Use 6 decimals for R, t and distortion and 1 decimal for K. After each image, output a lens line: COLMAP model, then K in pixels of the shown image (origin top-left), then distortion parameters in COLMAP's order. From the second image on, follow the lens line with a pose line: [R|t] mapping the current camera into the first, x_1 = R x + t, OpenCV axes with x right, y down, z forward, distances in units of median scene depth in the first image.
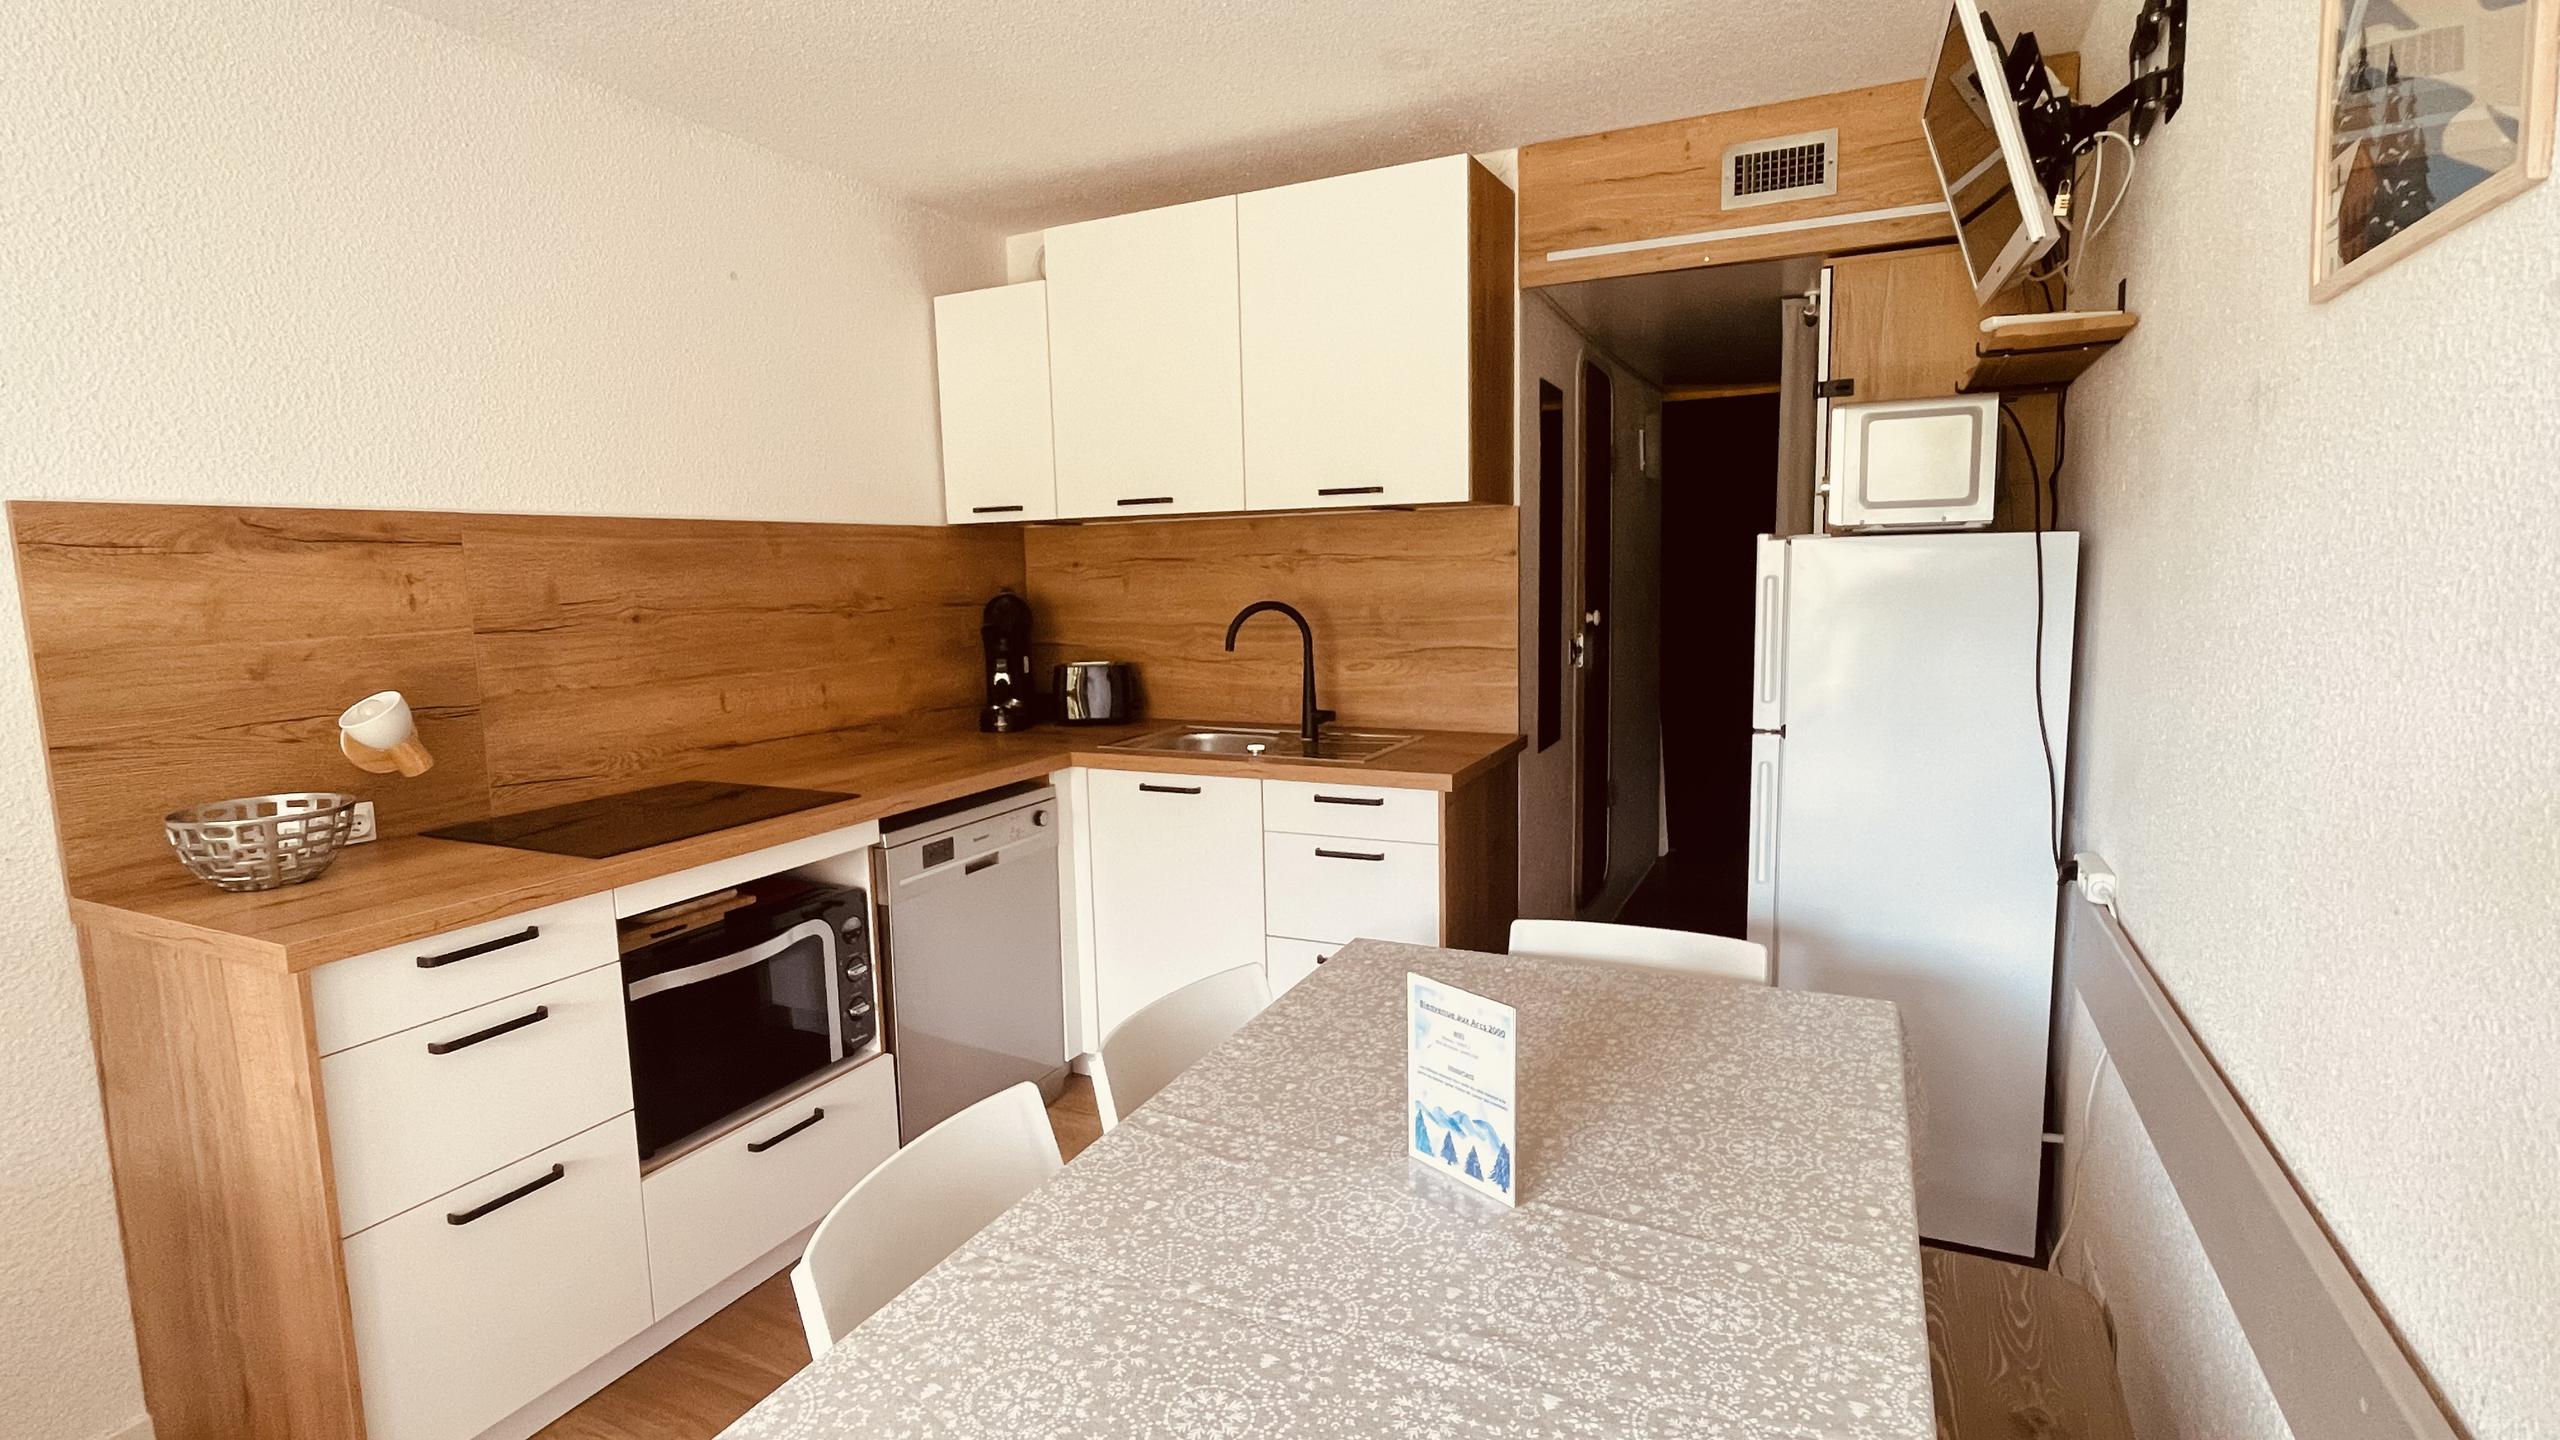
lens RADIAL K [[1209.6, 0, 1280.0], [0, 1209.6, 720.0], [0, 0, 1]] dist [-0.003412, 0.000393]
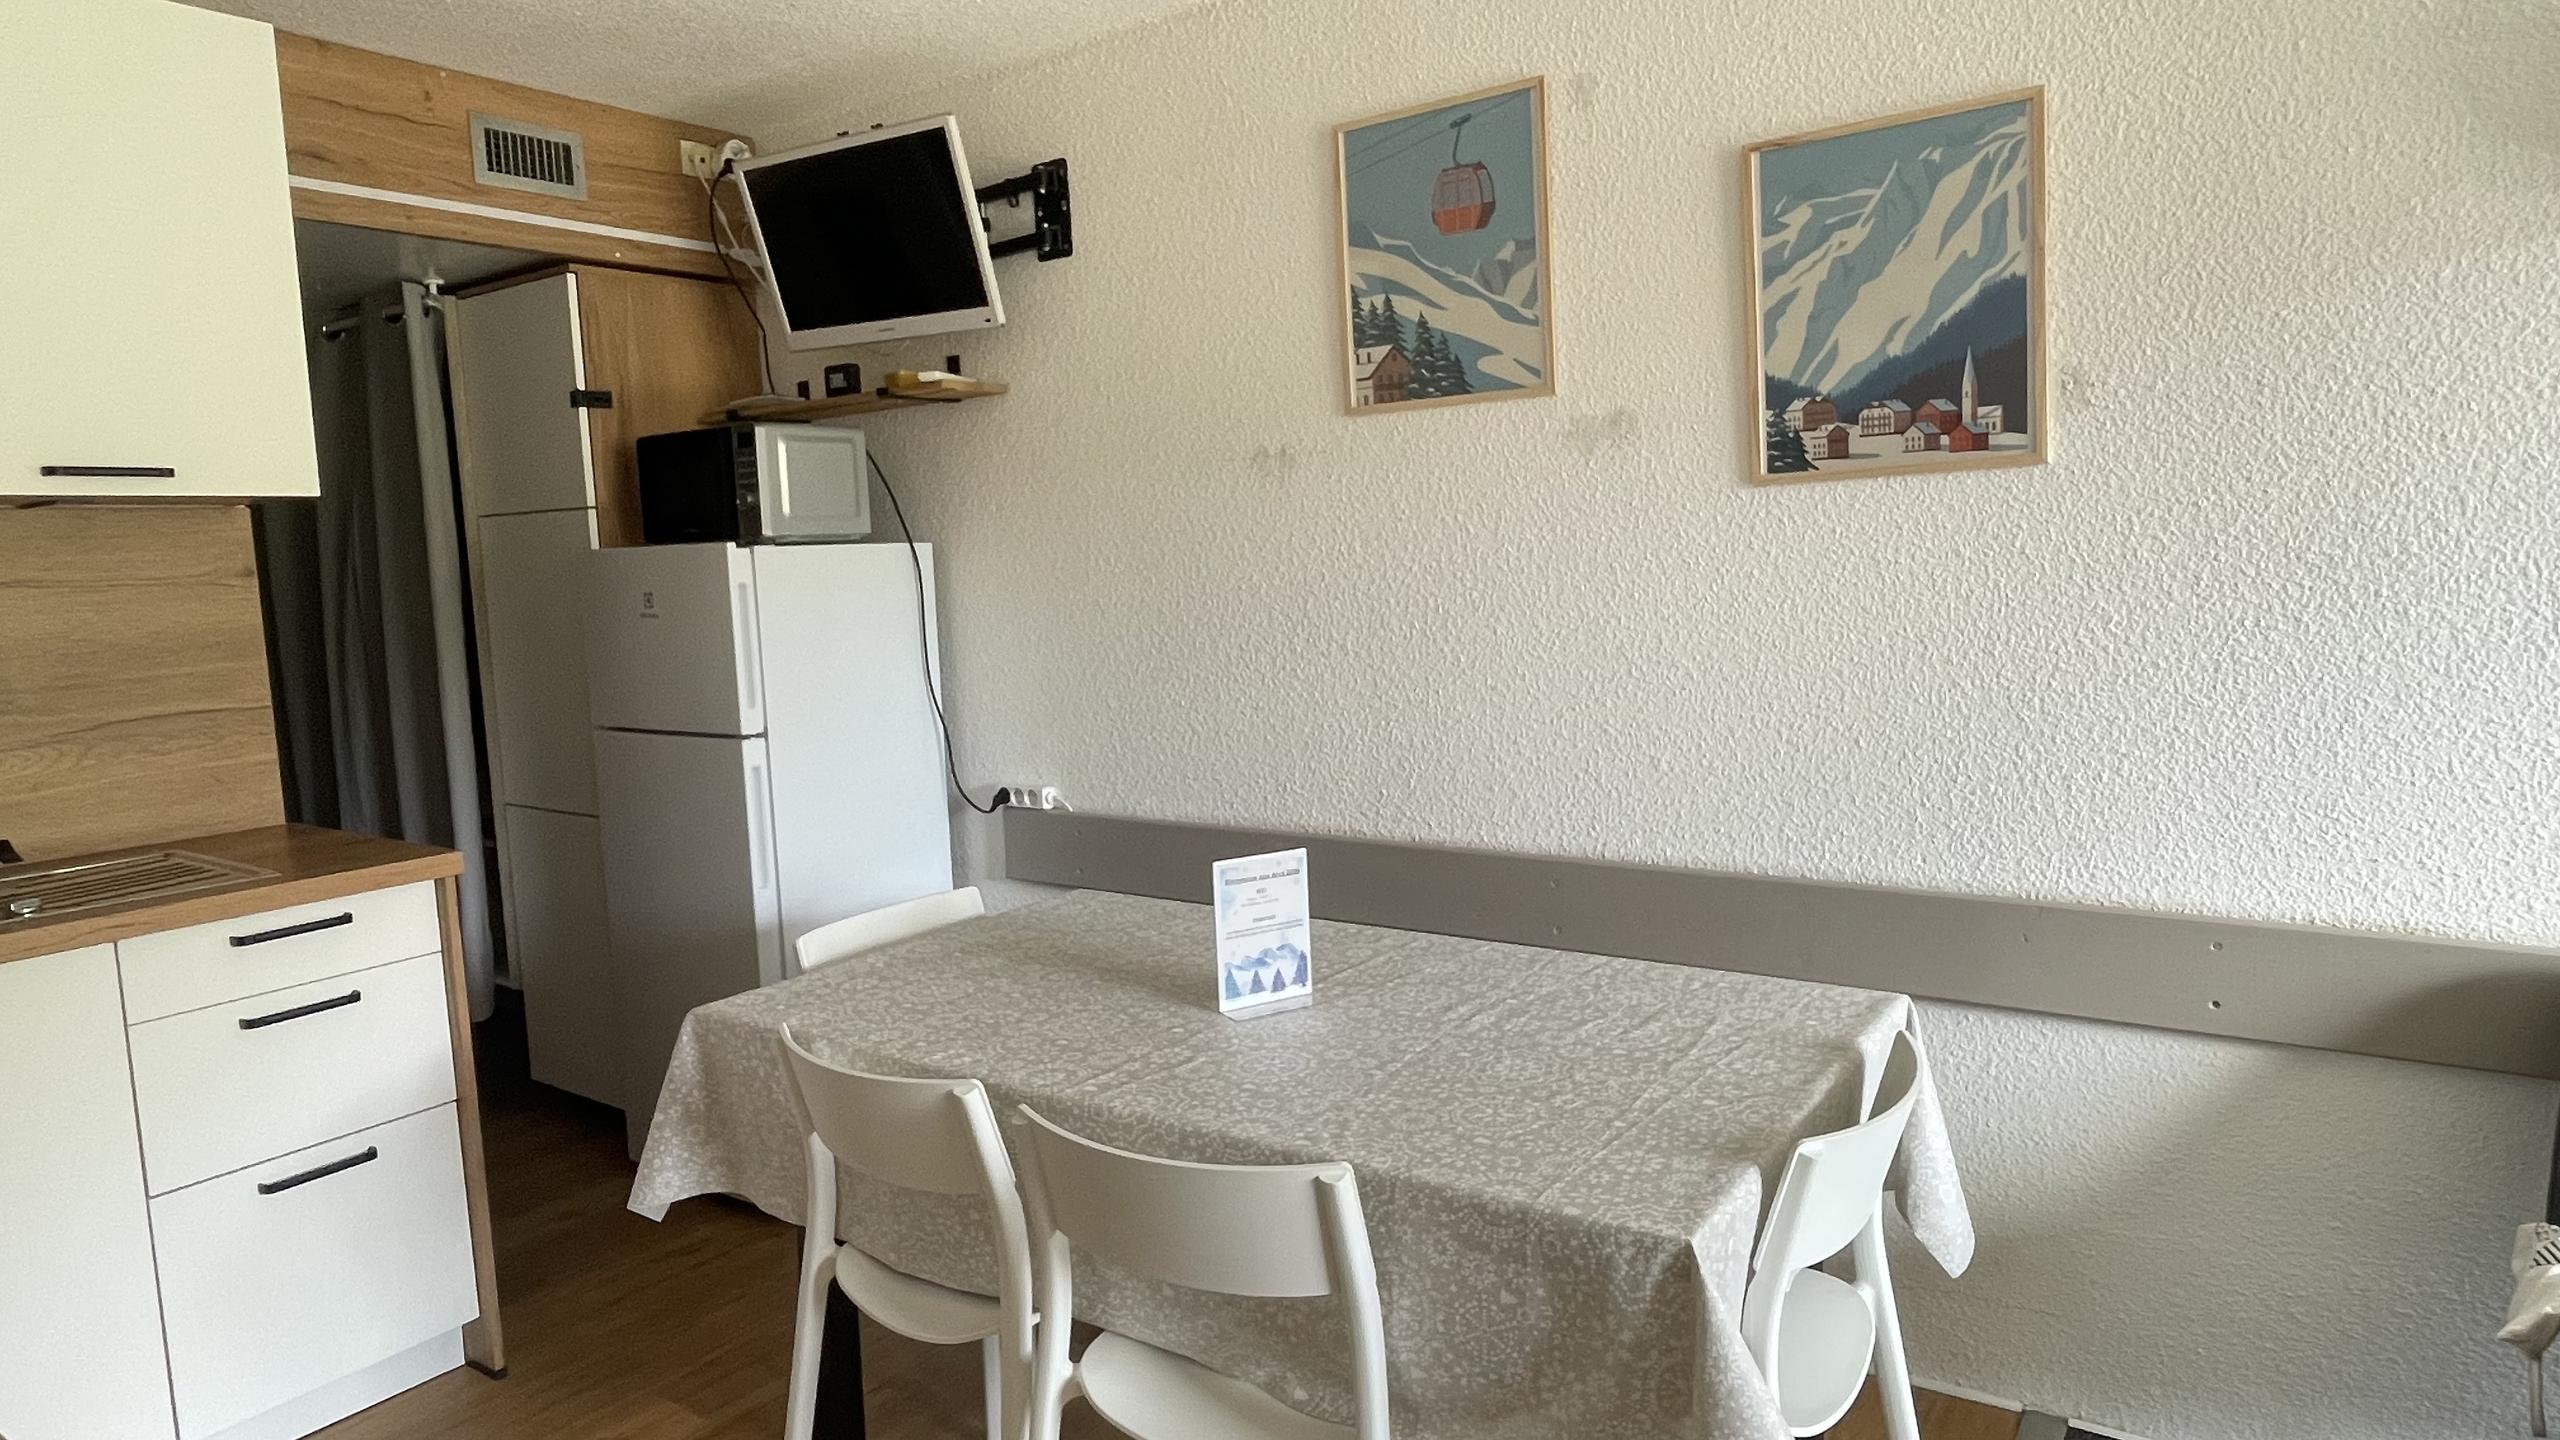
lens RADIAL K [[1486.7, 0, 1280.0], [0, 1486.7, 720.0], [0, 0, 1]] dist [0.003008, 0.000527]
pose [[0.169208, -0.100414, 0.980452, -0.808133], [0.164291, 0.983751, 0.072398, -0.022905], [-0.971791, 0.148829, 0.182956, 0.364794]]
